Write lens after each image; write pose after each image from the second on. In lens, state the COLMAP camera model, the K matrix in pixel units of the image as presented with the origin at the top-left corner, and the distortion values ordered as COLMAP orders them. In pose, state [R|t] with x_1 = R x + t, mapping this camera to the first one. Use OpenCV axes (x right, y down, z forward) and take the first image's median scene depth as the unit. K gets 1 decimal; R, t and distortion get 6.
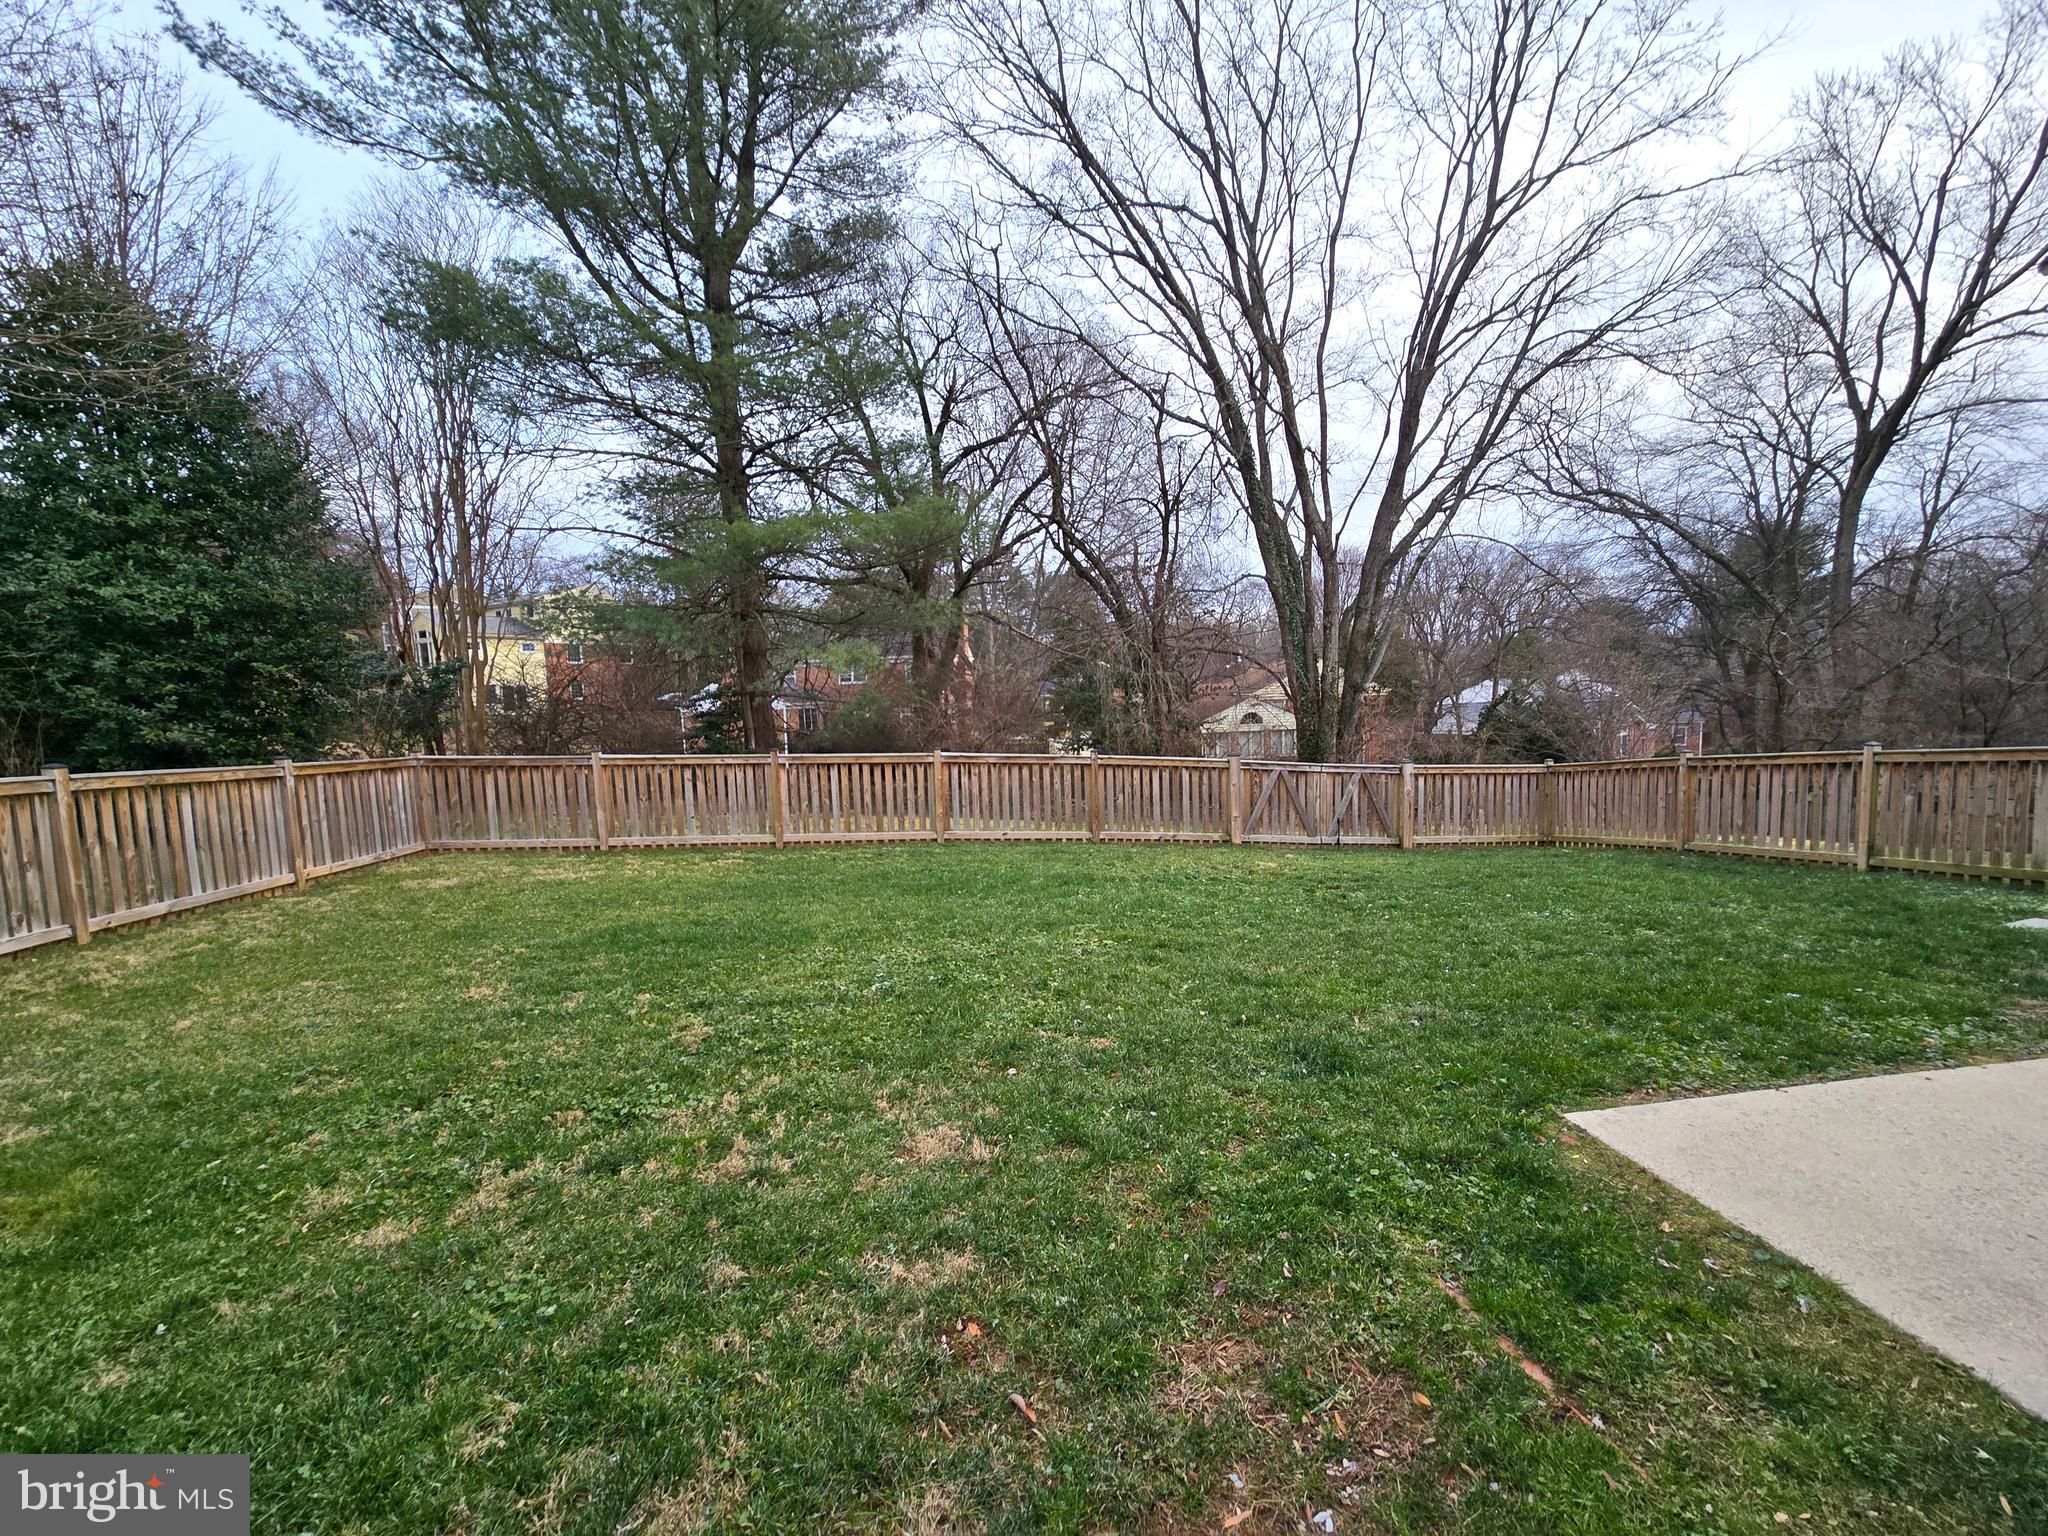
lens RADIAL K [[834.7, 0, 1027.6], [0, 834.7, 778.1], [0, 0, 1]] dist [-0.000001, 0.000195]
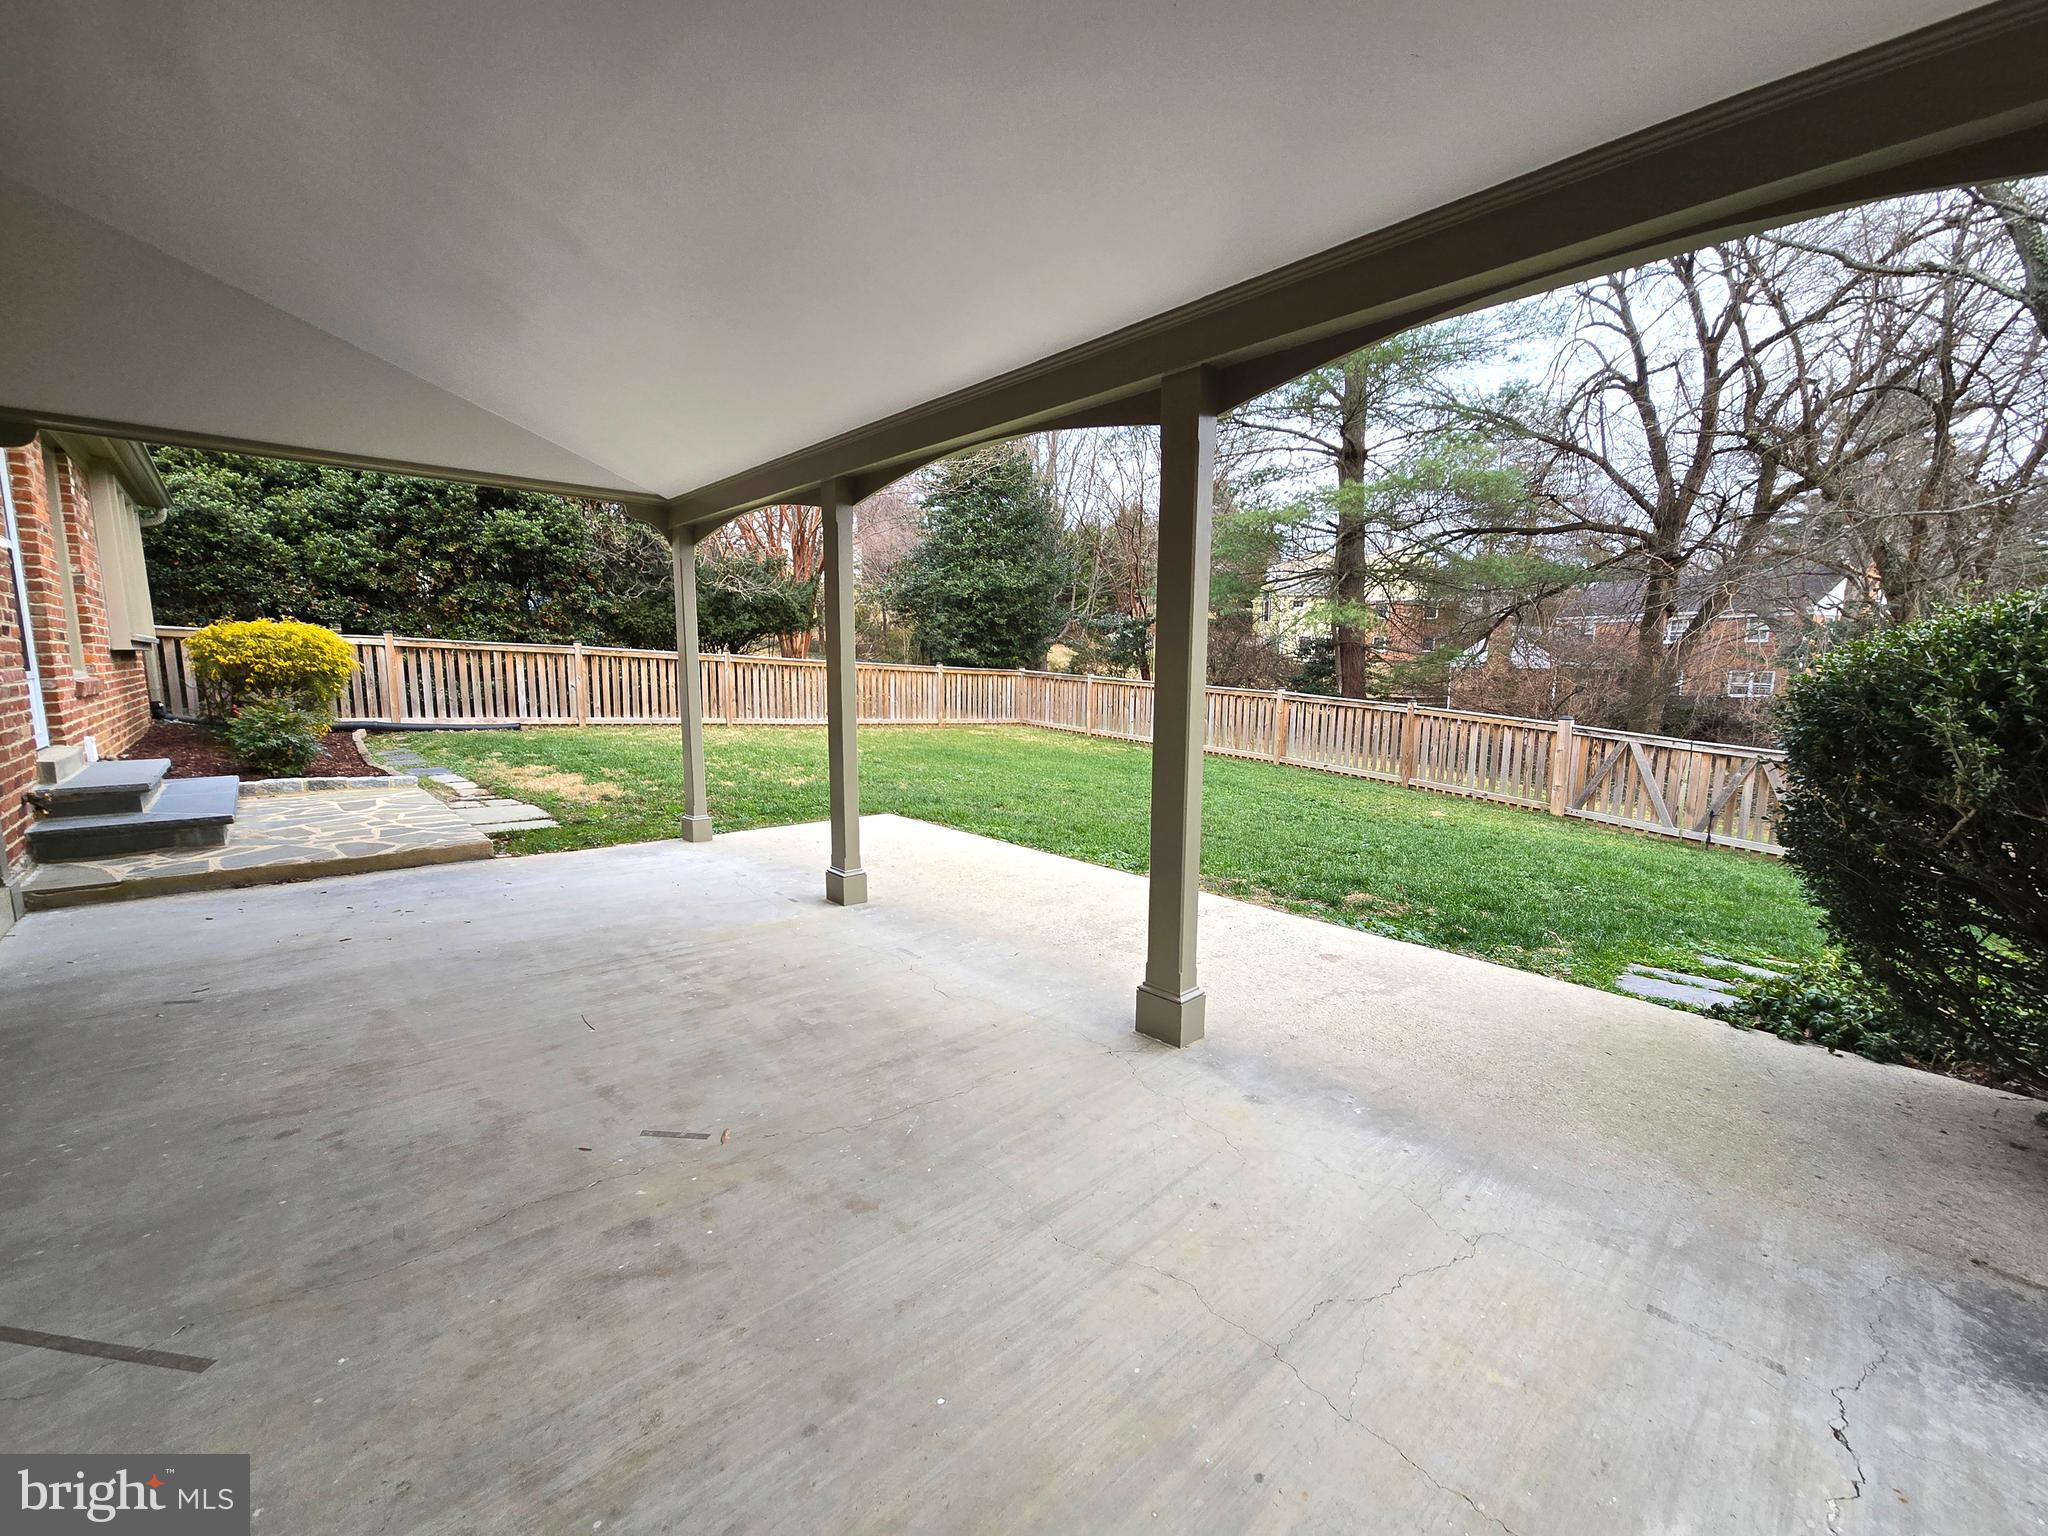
lens RADIAL K [[834.7, 0, 1027.6], [0, 834.7, 778.1], [0, 0, 1]] dist [-0.000001, 0.000195]
pose [[0.561308, 0.155796, -0.812810, 0.703240], [-0.111356, 0.987408, 0.112363, -0.000343], [0.820081, 0.027441, 0.571589, -0.009511]]
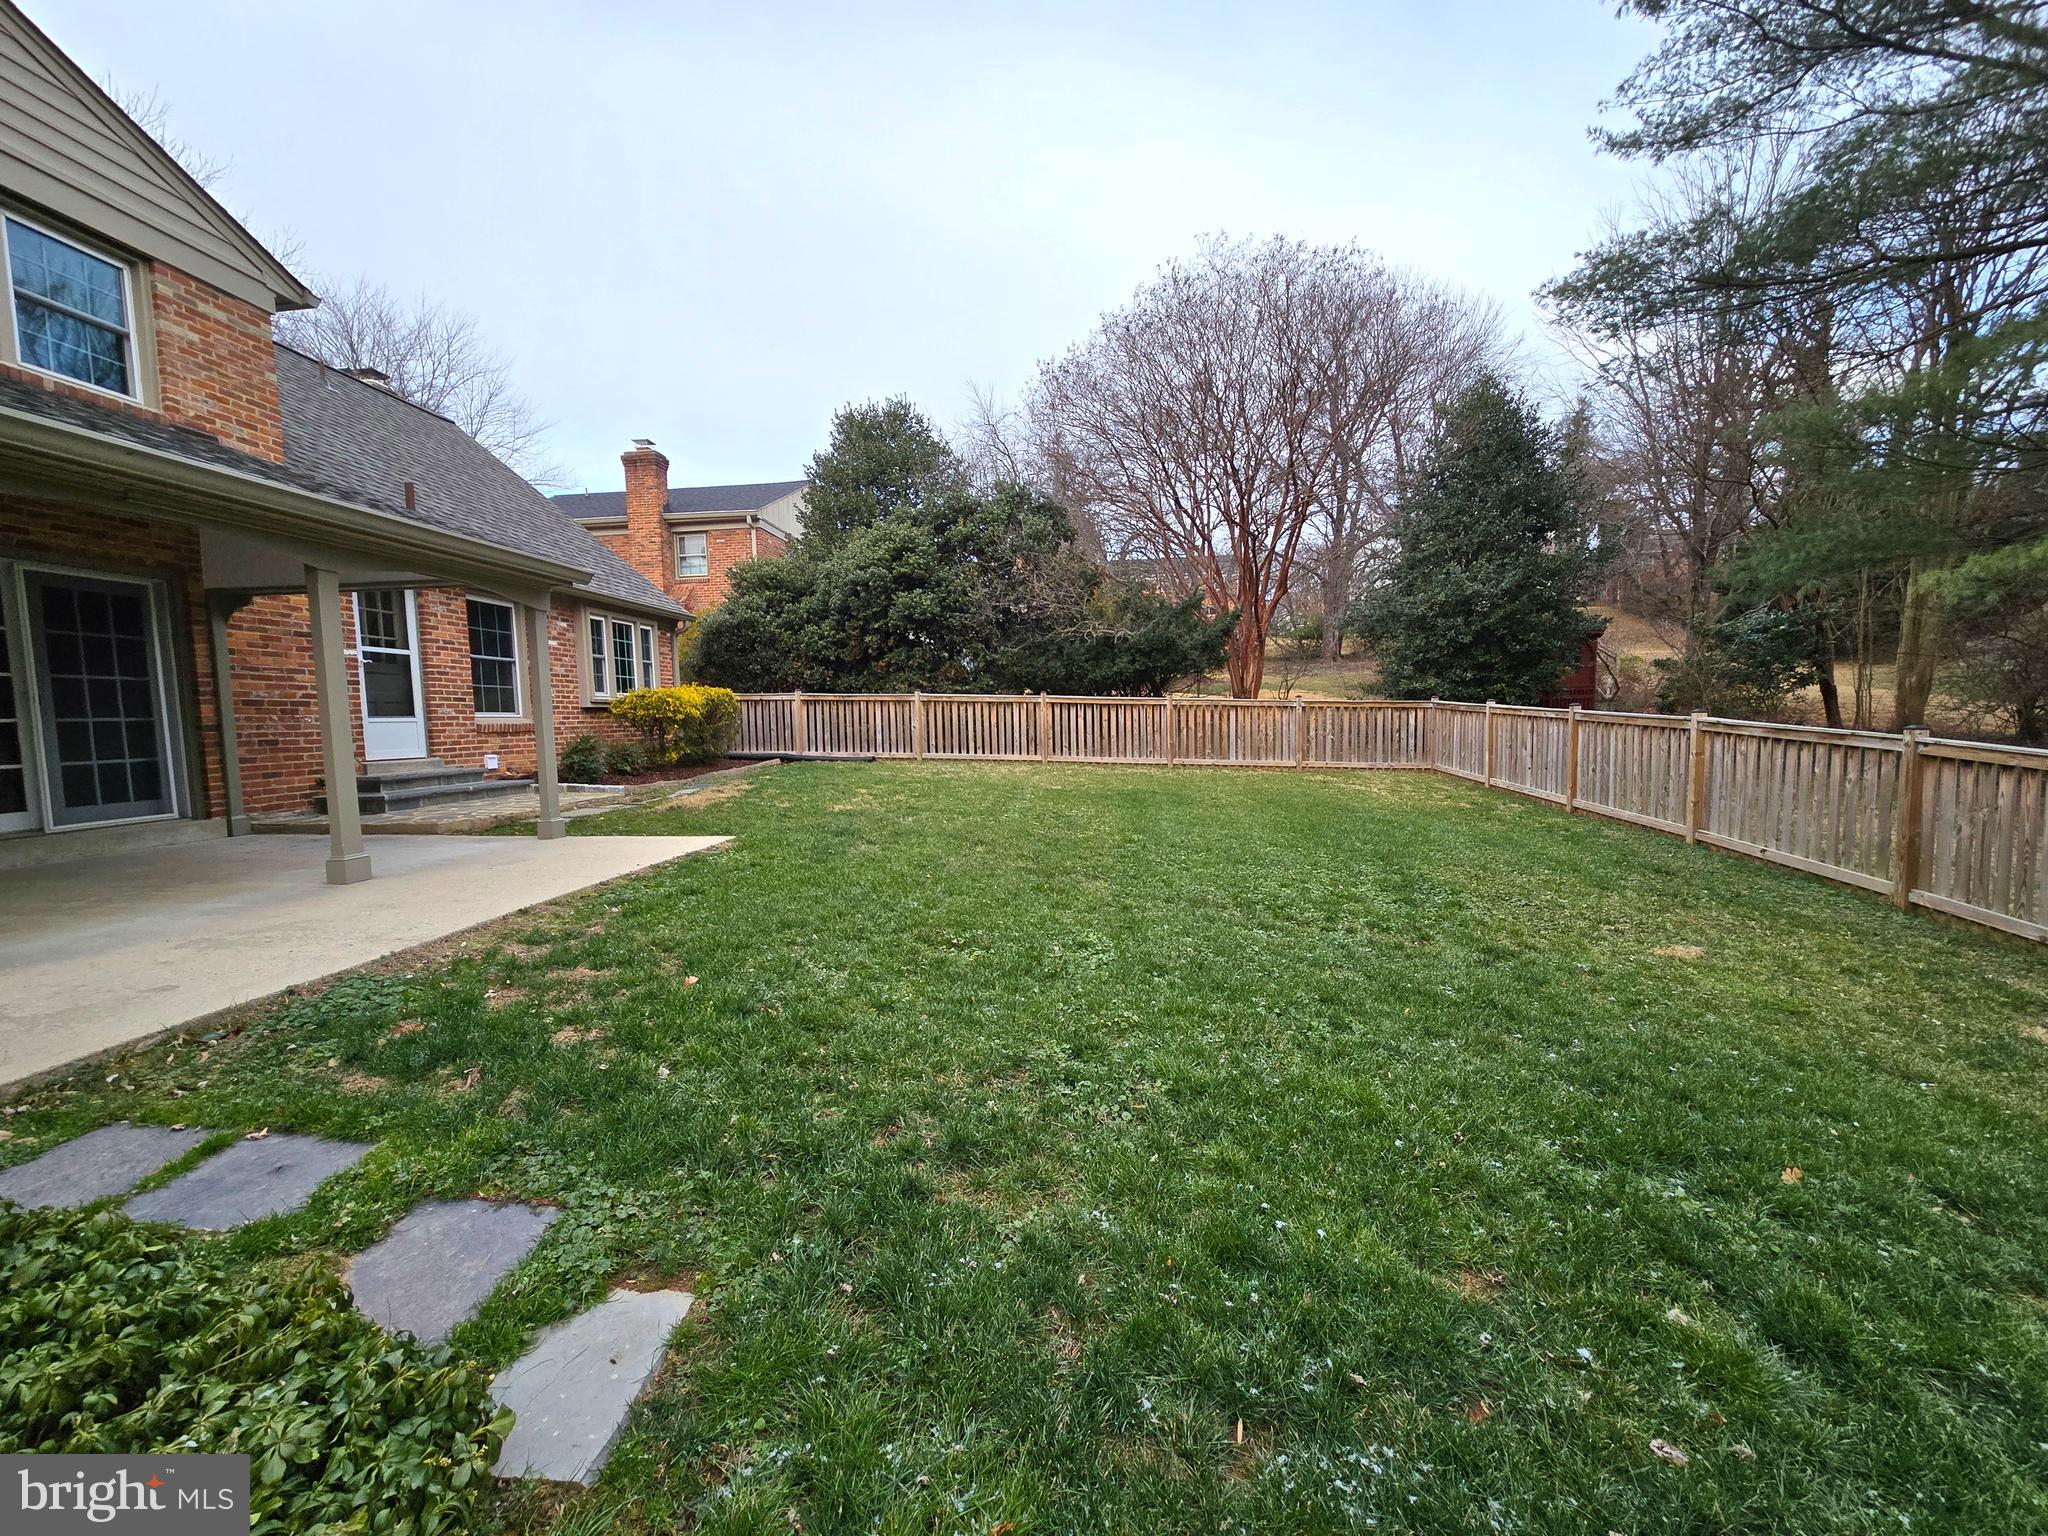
lens RADIAL K [[834.4, 0, 1015.0], [0, 834.4, 782.2], [0, 0, 1]] dist [-0.000292, 0.000007]
pose [[-0.234880, 0.120146, -0.964571, 0.717180], [-0.060873, 0.988566, 0.137958, -0.036877], [0.970116, 0.091119, -0.224881, 0.591130]]
